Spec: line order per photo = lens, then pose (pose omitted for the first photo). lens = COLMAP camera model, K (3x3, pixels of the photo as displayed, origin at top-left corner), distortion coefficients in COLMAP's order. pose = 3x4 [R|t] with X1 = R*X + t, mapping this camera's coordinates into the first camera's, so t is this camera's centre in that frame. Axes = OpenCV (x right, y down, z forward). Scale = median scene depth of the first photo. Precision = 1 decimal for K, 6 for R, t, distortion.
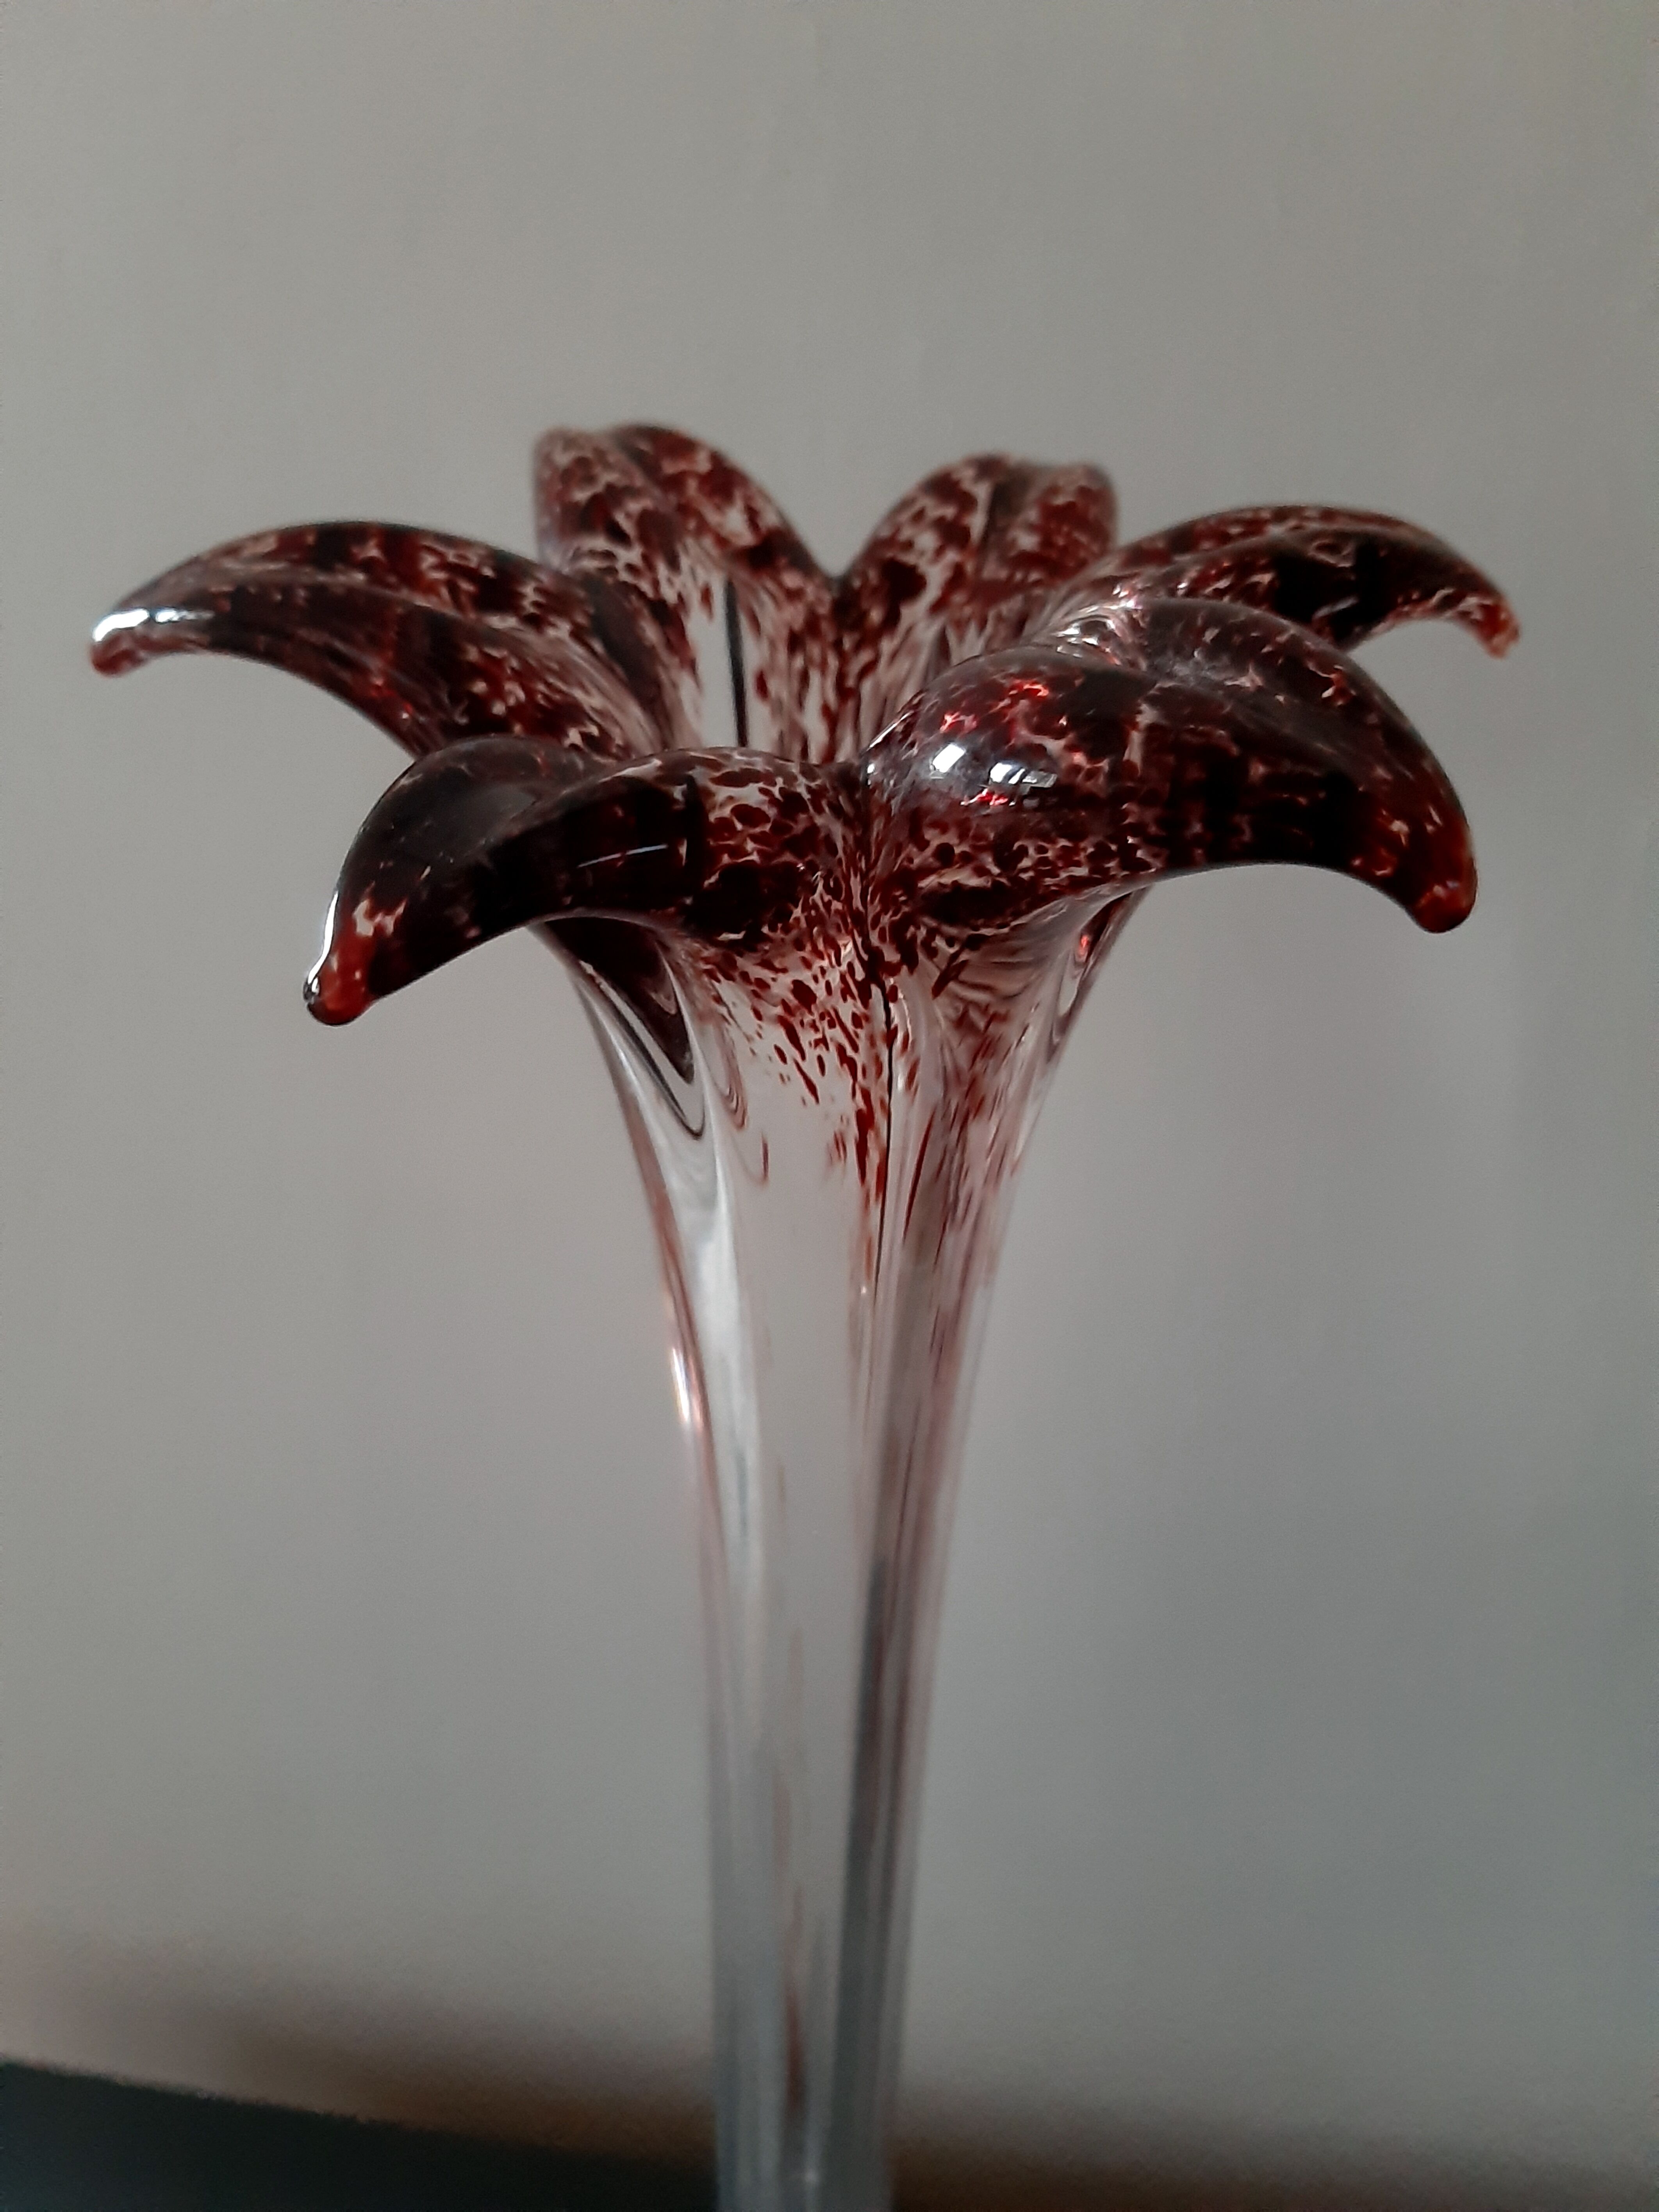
lens RADIAL K [[1725.7, 0, 829.5], [0, 1725.7, 1106.0], [0, 0, 1]] dist [-0.003403, -0.003938]
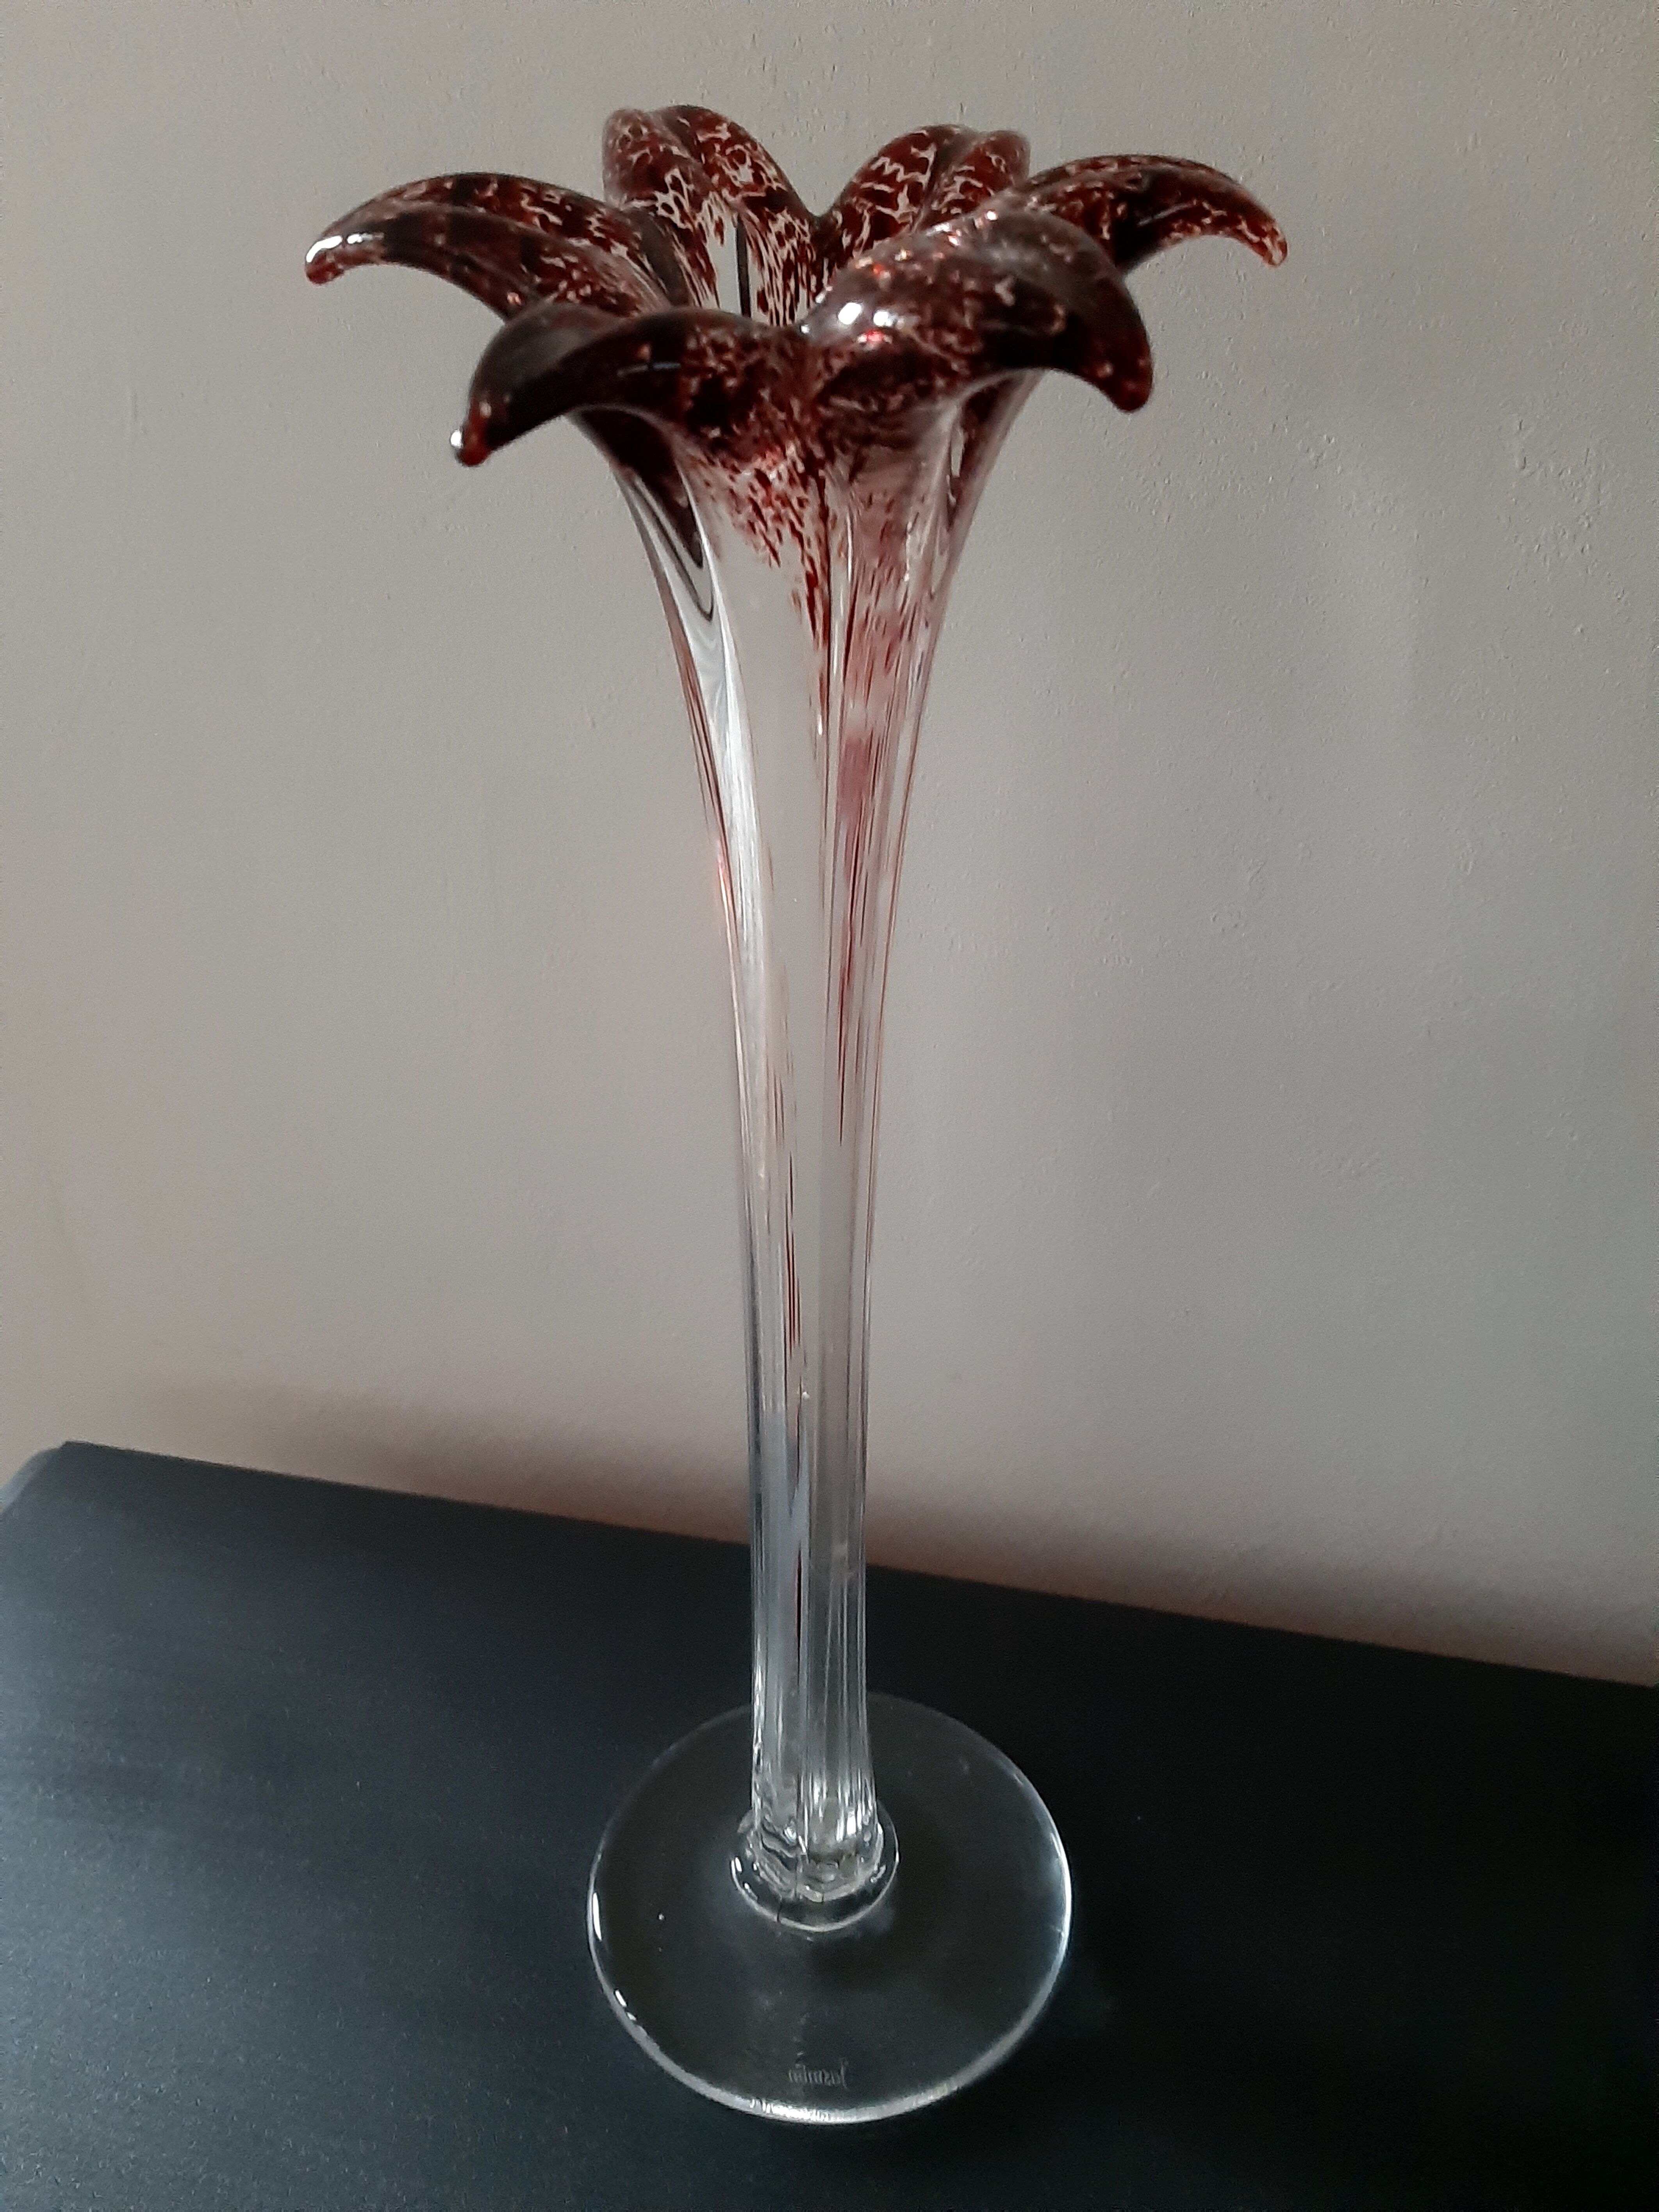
lens RADIAL K [[1785.8, 0, 823.5], [0, 1785.8, 1038.6], [0, 0, 1]] dist [-0.005354, -0.001925]
pose [[0.997092, 0.022675, -0.072762, 0.153022], [-0.015725, 0.995382, 0.094699, 0.258645], [0.074573, -0.093280, 0.992843, -0.583696]]
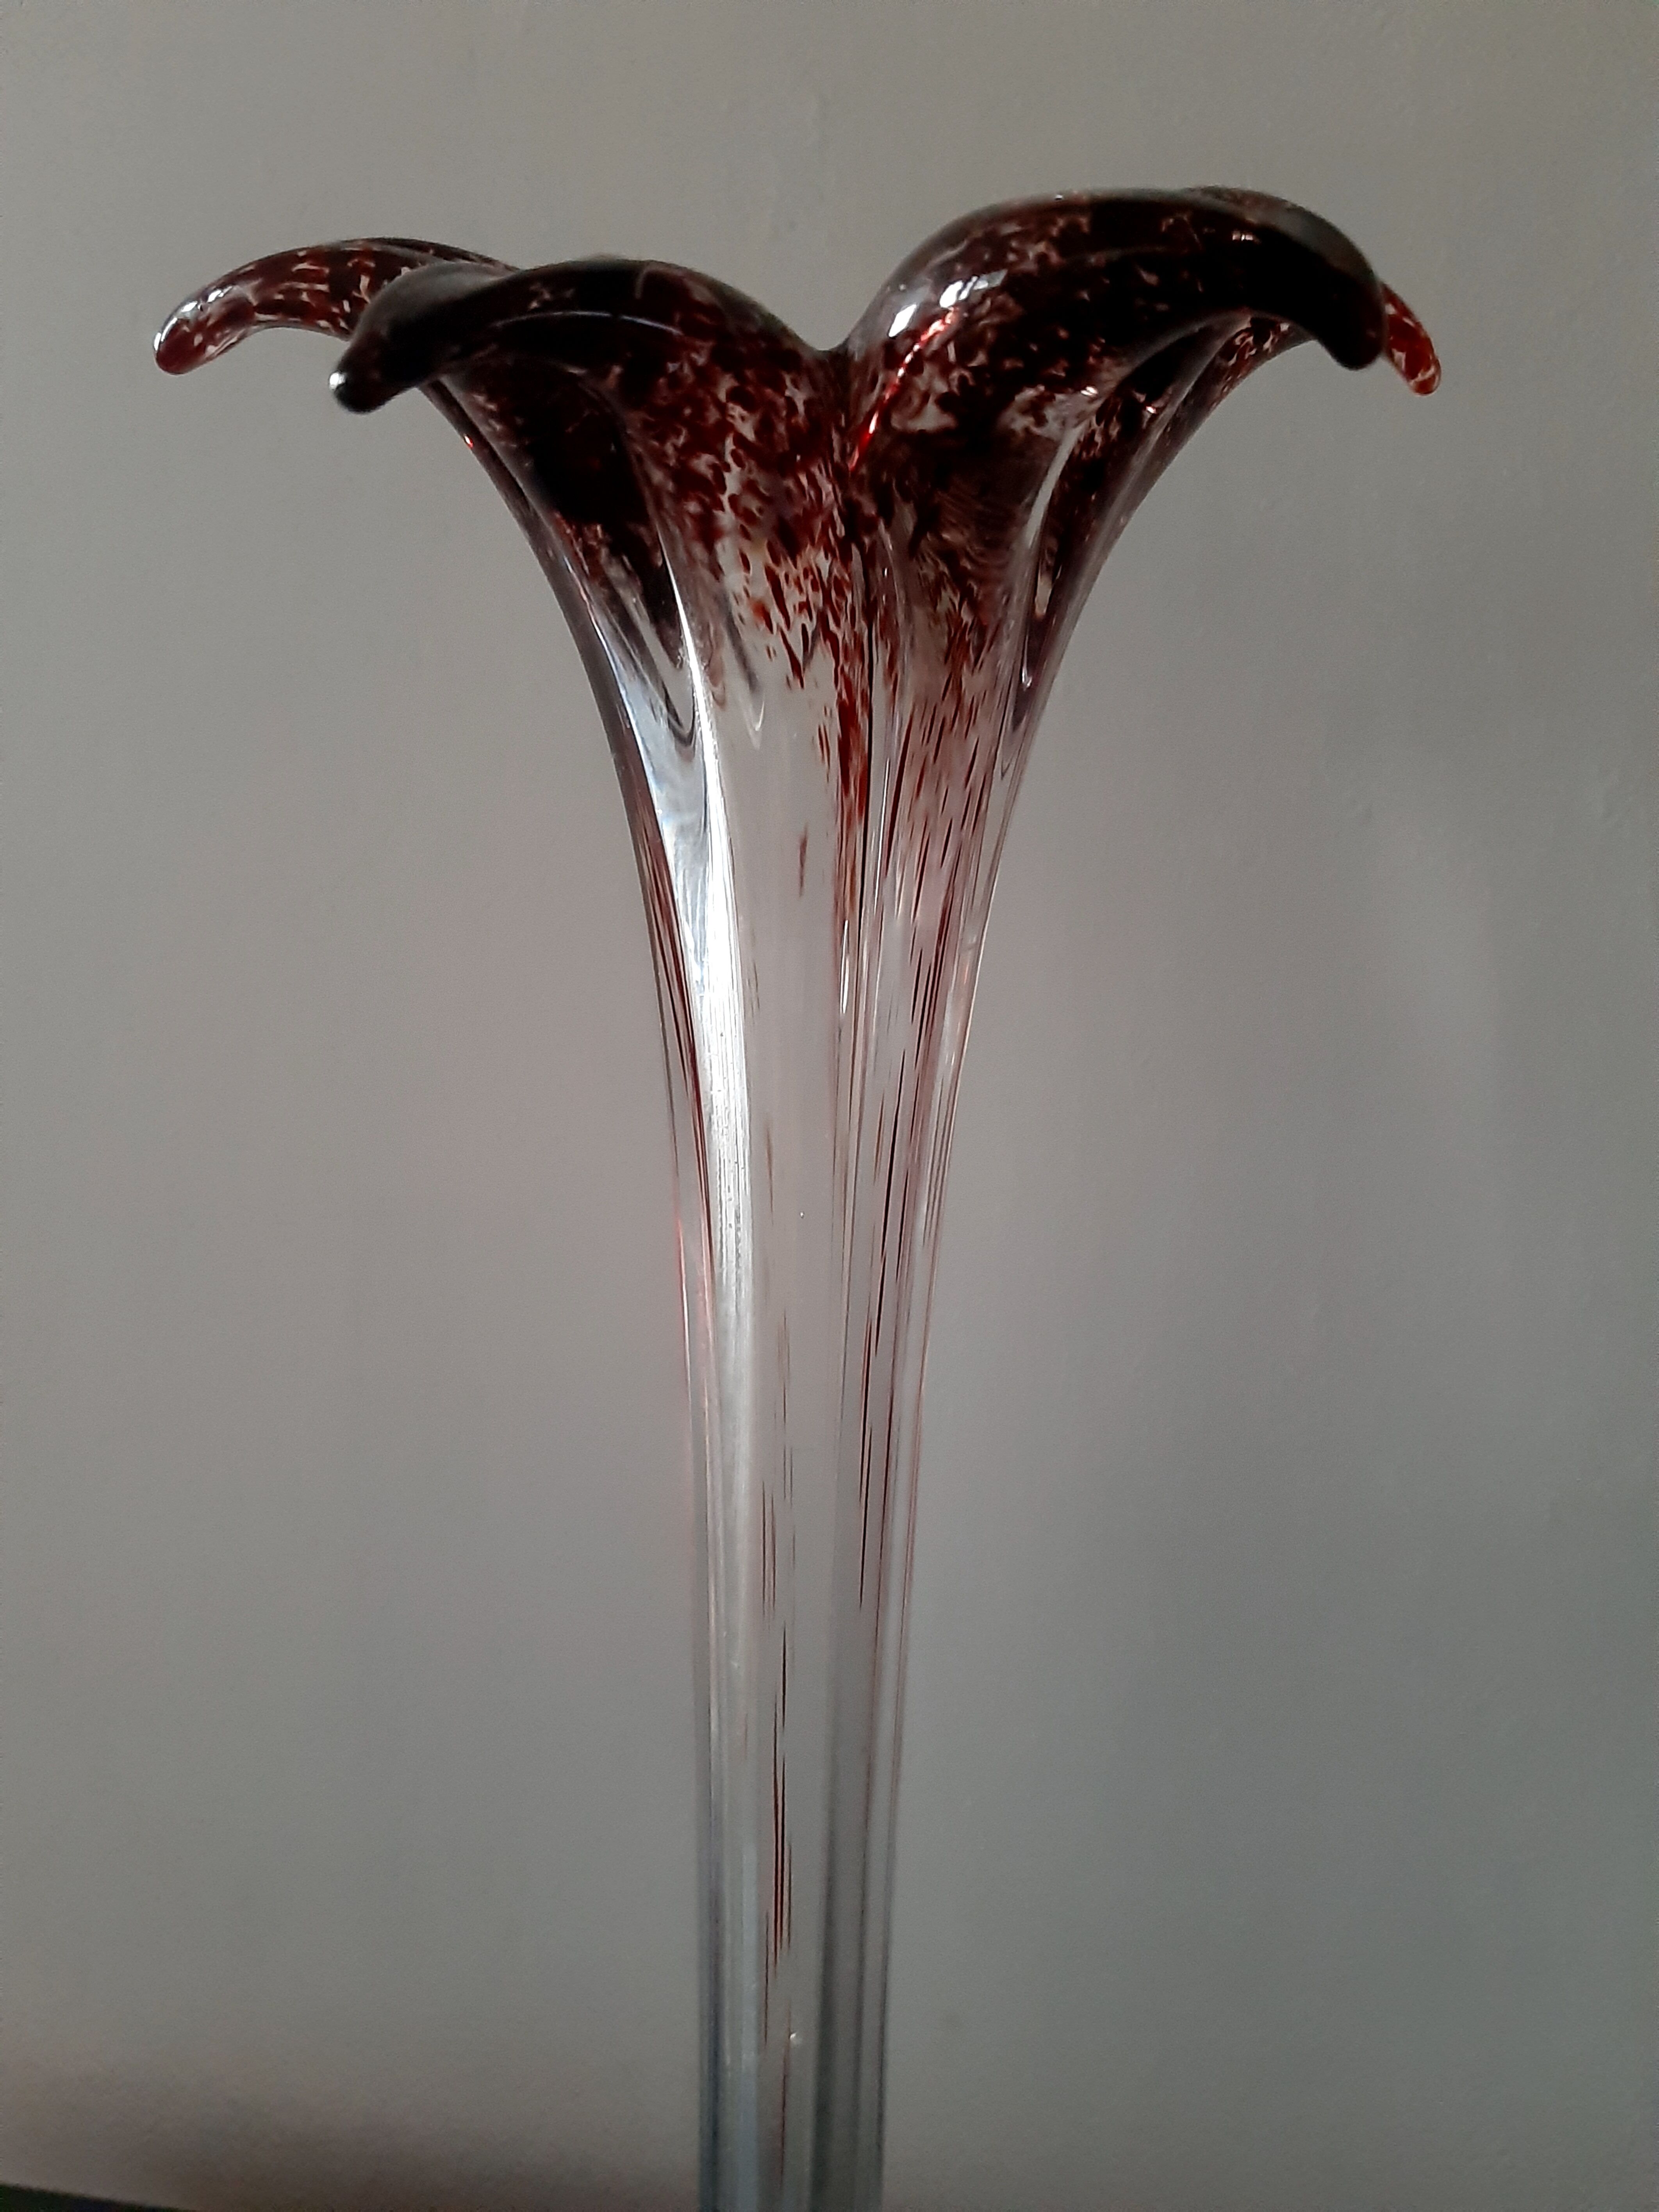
lens RADIAL K [[1725.7, 0, 829.5], [0, 1725.7, 1106.0], [0, 0, 1]] dist [-0.003403, -0.003938]
pose [[0.999958, 0.004999, -0.007639, 0.018955], [-0.006568, 0.975109, -0.221628, 0.475497], [0.006341, 0.221669, 0.975101, 0.024113]]
